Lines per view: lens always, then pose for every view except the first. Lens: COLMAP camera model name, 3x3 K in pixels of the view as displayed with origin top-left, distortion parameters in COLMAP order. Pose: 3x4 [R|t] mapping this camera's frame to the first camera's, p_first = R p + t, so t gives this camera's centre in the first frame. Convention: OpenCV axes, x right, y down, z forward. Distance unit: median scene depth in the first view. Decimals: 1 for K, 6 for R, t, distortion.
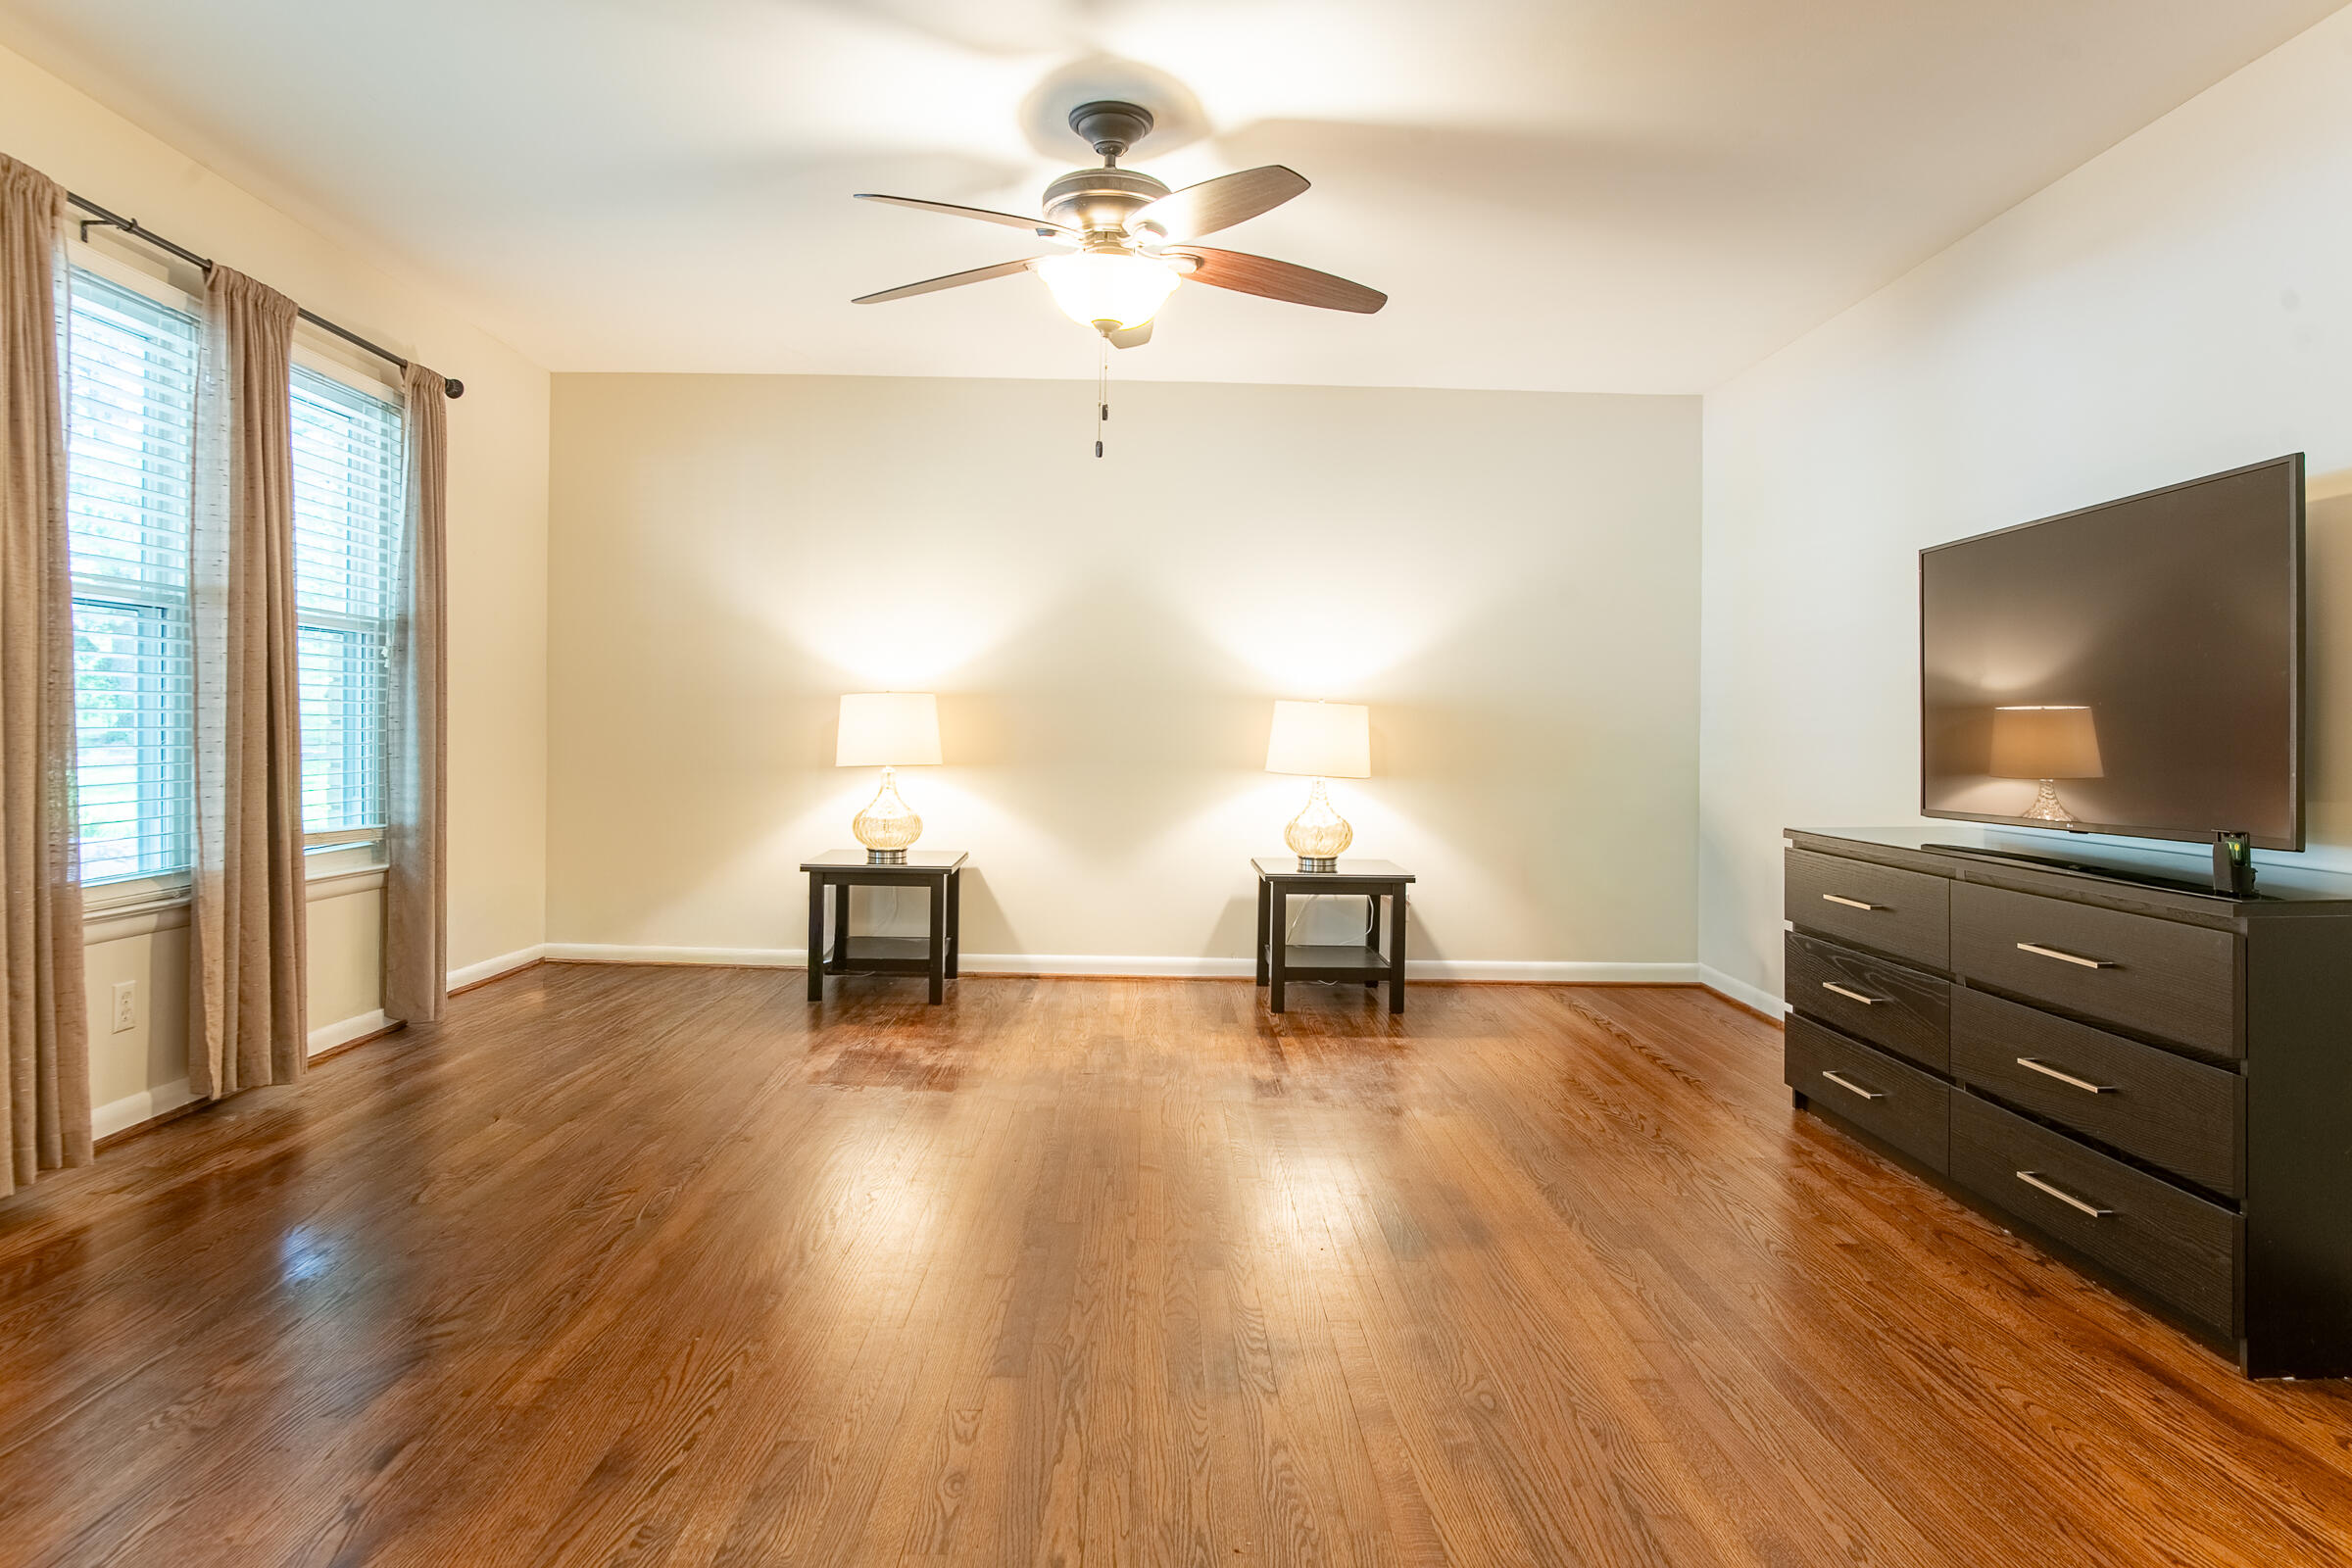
lens RADIAL K [[1388.3, 0, 1170.4], [0, 1388.3, 723.7], [0, 0, 1]] dist [-0.022539, 0.025365]
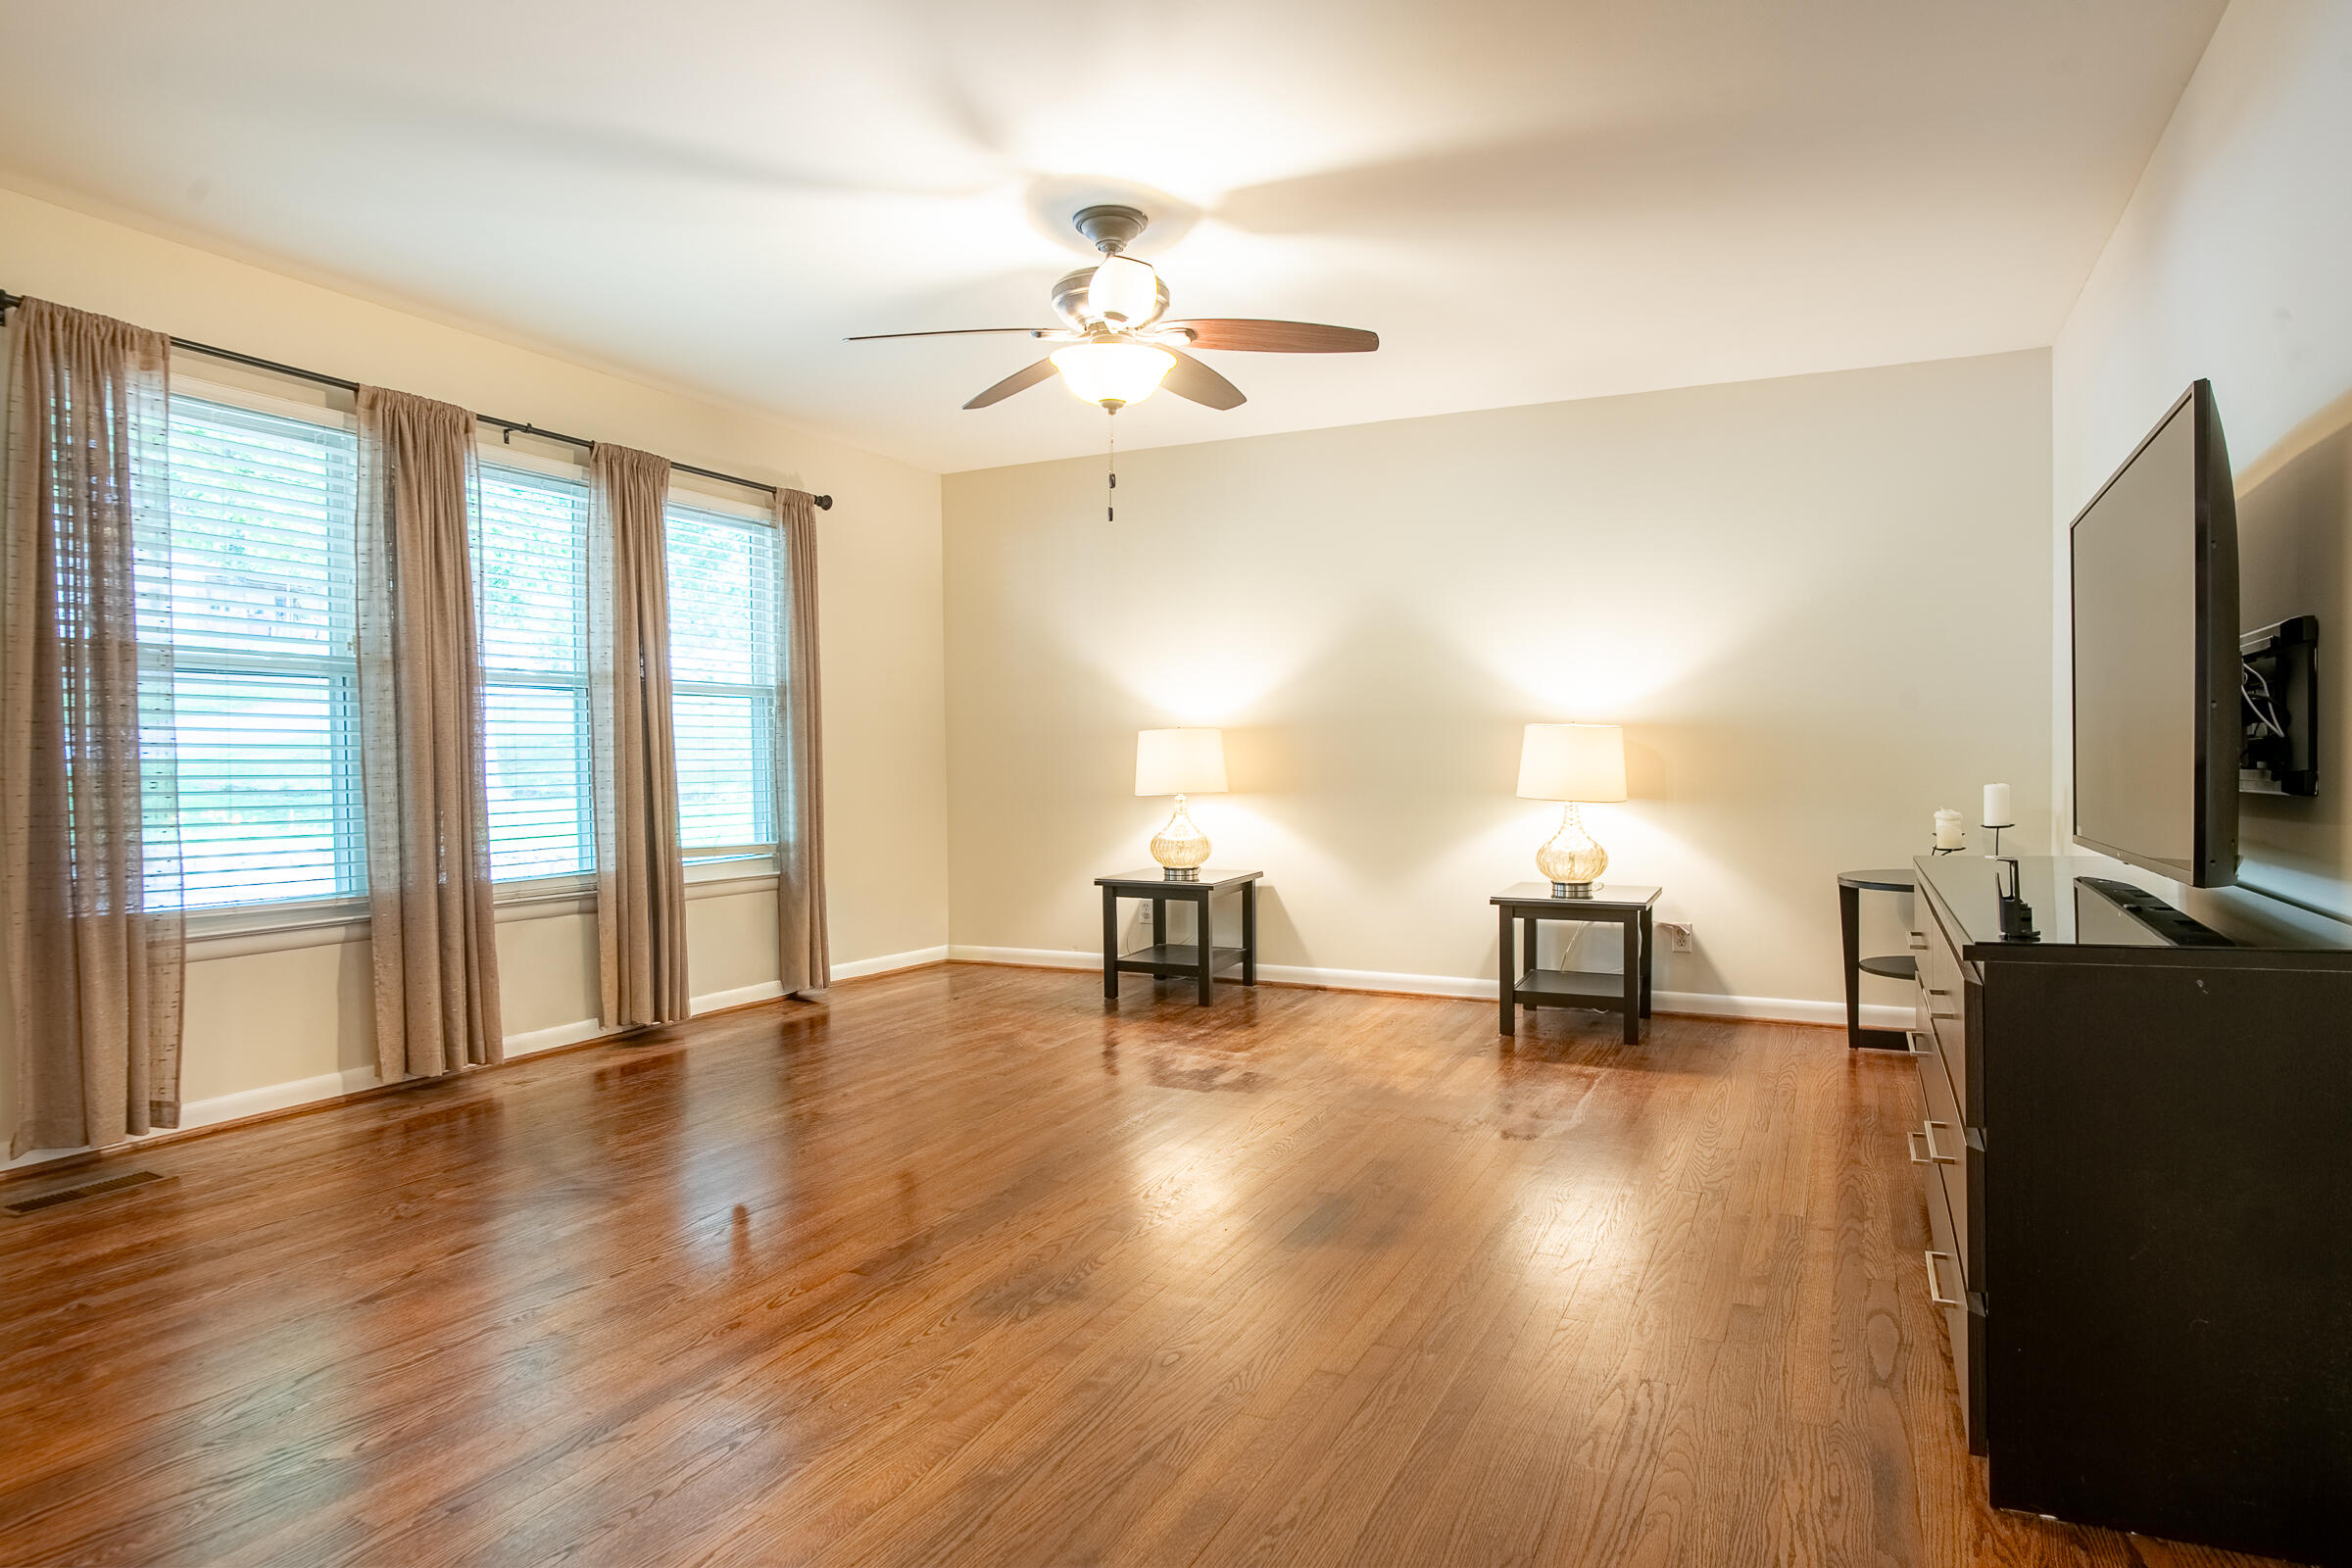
lens RADIAL K [[1361.1, 0, 1176.0], [0, 1361.1, 784.0], [0, 0, 1]] dist [-0.002149, 0.000225]
pose [[0.890429, -0.011765, -0.454971, 0.360151], [0.022436, 0.999585, 0.018062, 0.003118], [0.454570, -0.026290, 0.890323, 0.017327]]
